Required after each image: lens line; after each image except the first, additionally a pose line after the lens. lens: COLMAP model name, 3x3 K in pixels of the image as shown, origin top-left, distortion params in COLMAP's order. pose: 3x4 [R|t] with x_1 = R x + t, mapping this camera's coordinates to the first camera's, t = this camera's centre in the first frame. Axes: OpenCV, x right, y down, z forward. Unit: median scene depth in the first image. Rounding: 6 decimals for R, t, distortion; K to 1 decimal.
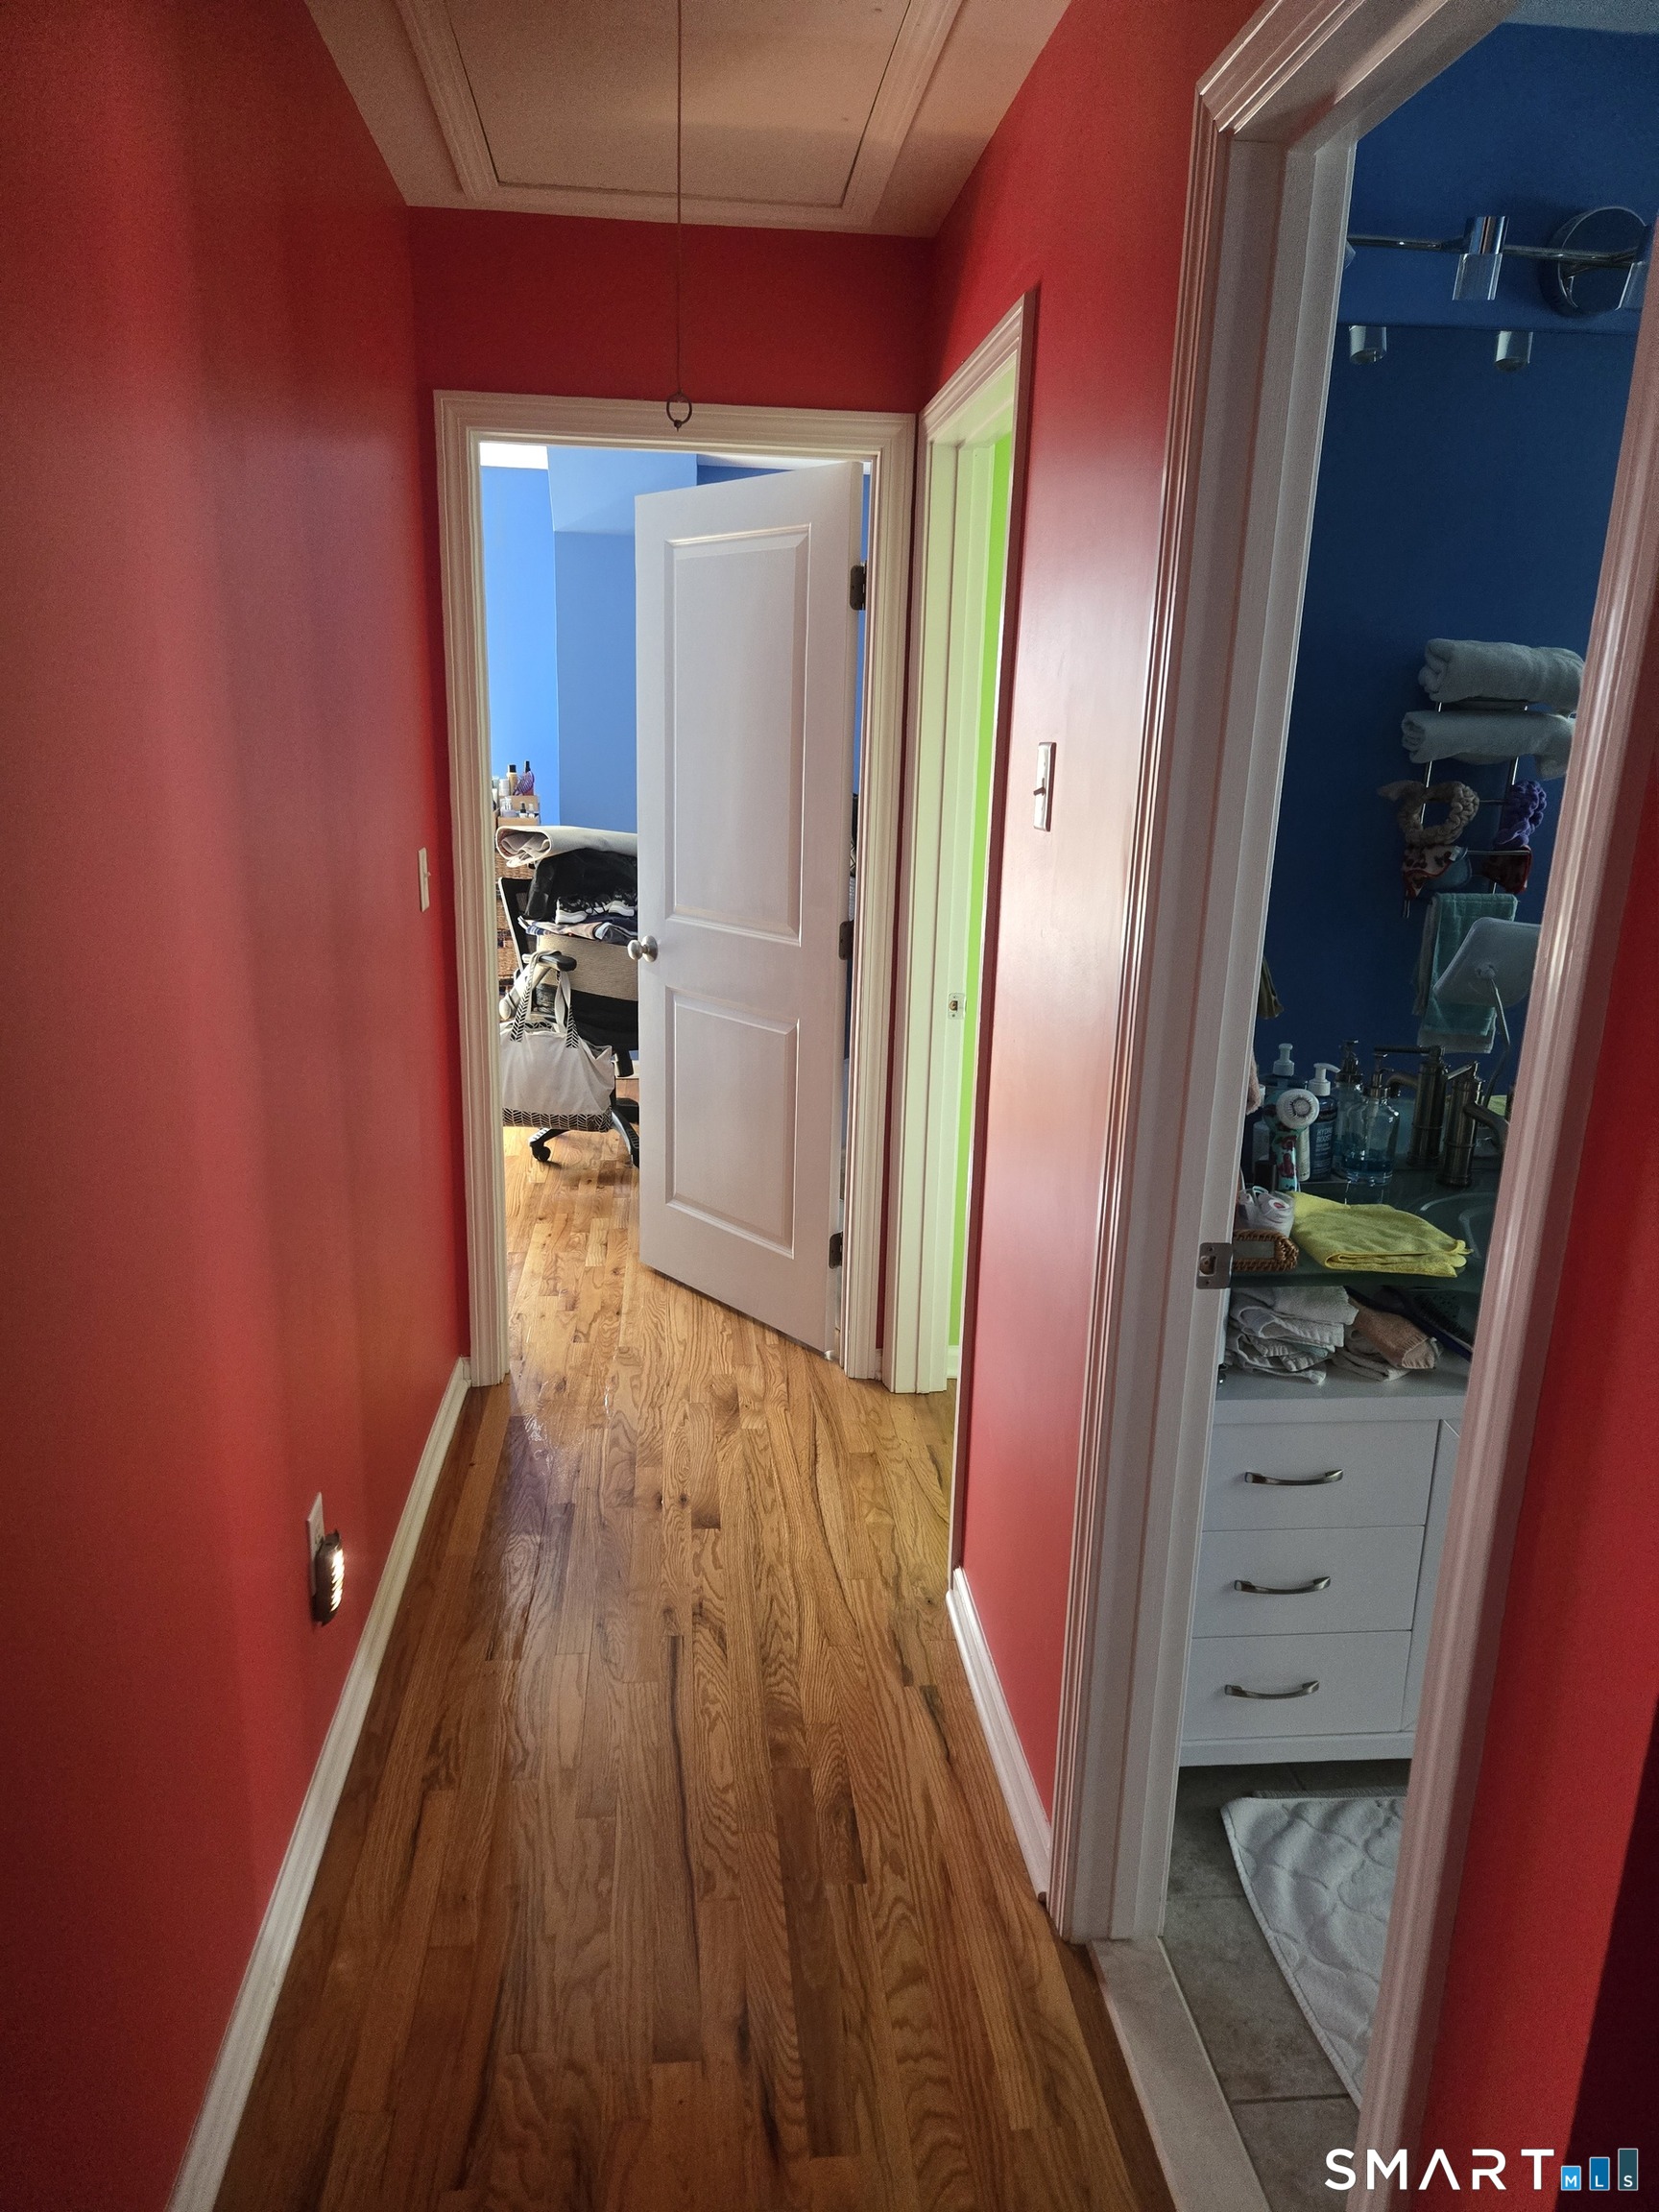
lens RADIAL K [[1481.6, 0, 817.5], [0, 1481.6, 1114.7], [0, 0, 1]] dist [0.066855, -0.048524]
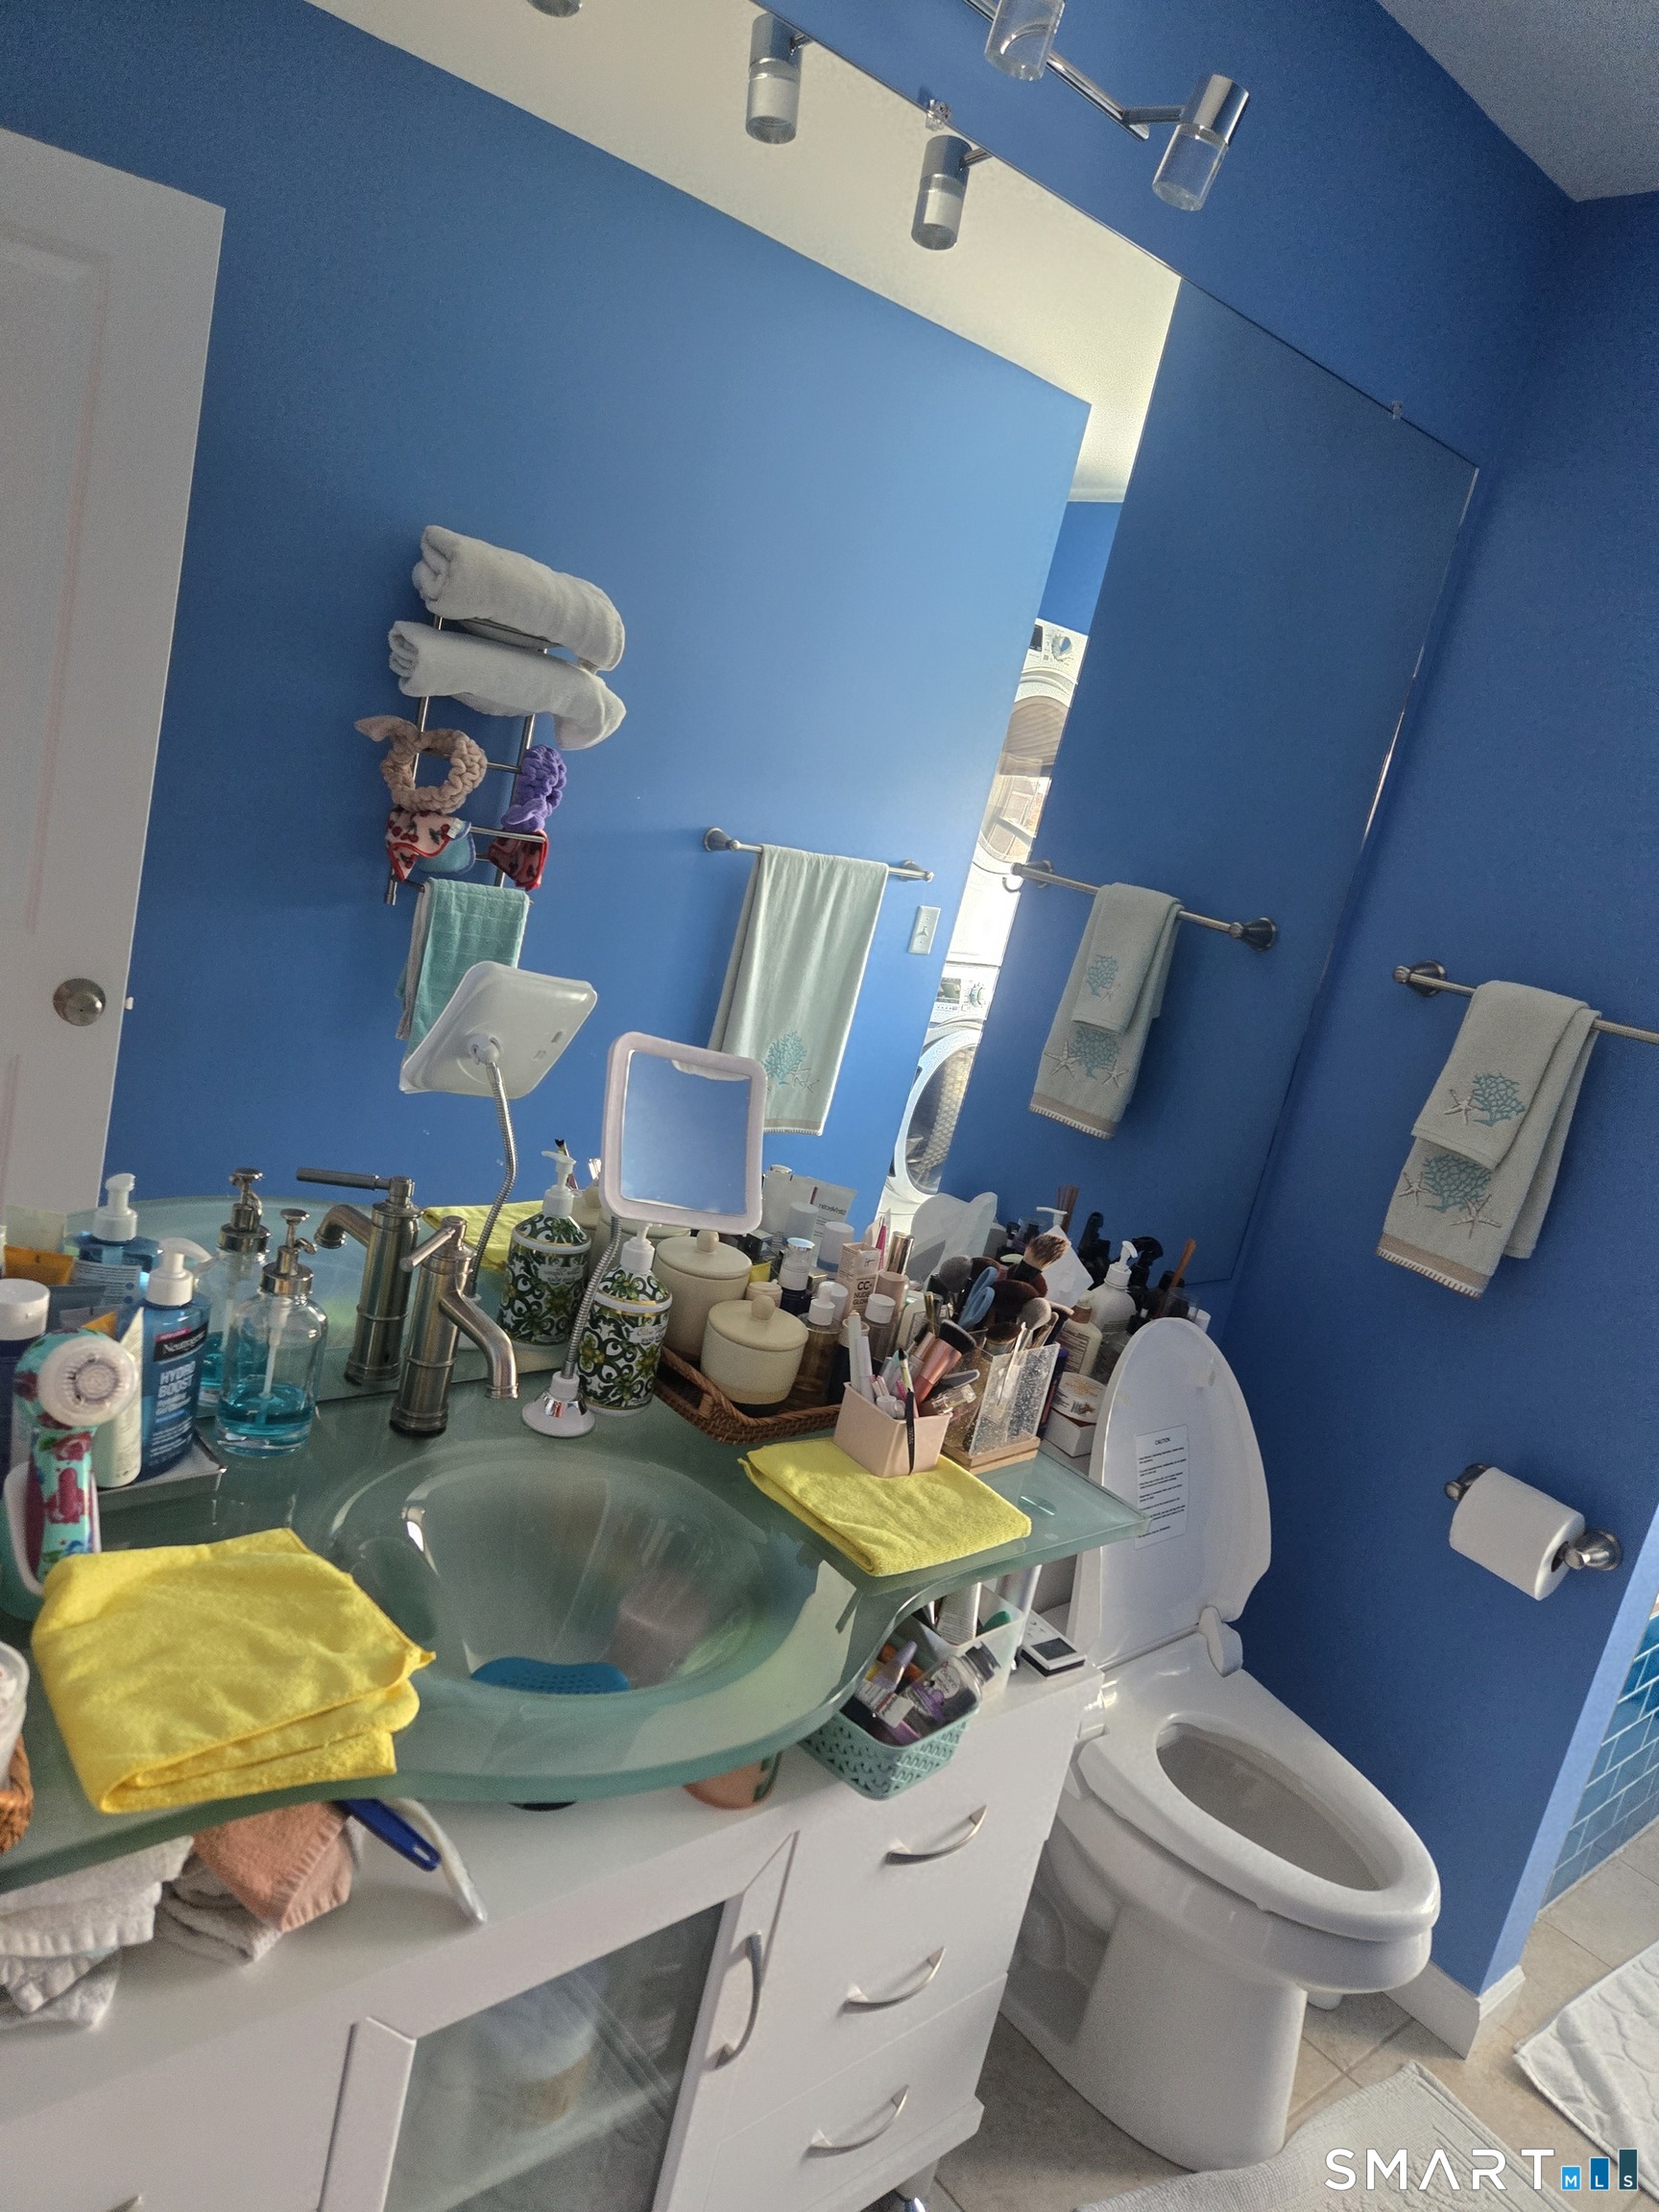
lens RADIAL K [[1481.6, 0, 822.5], [0, 1481.6, 1109.9], [0, 0, 1]] dist [0.066855, -0.048524]
pose [[0.800850, 0.018091, 0.598592, 0.131780], [-0.044709, 0.998560, 0.029636, -0.065250], [-0.597194, -0.050497, 0.800505, 0.293457]]
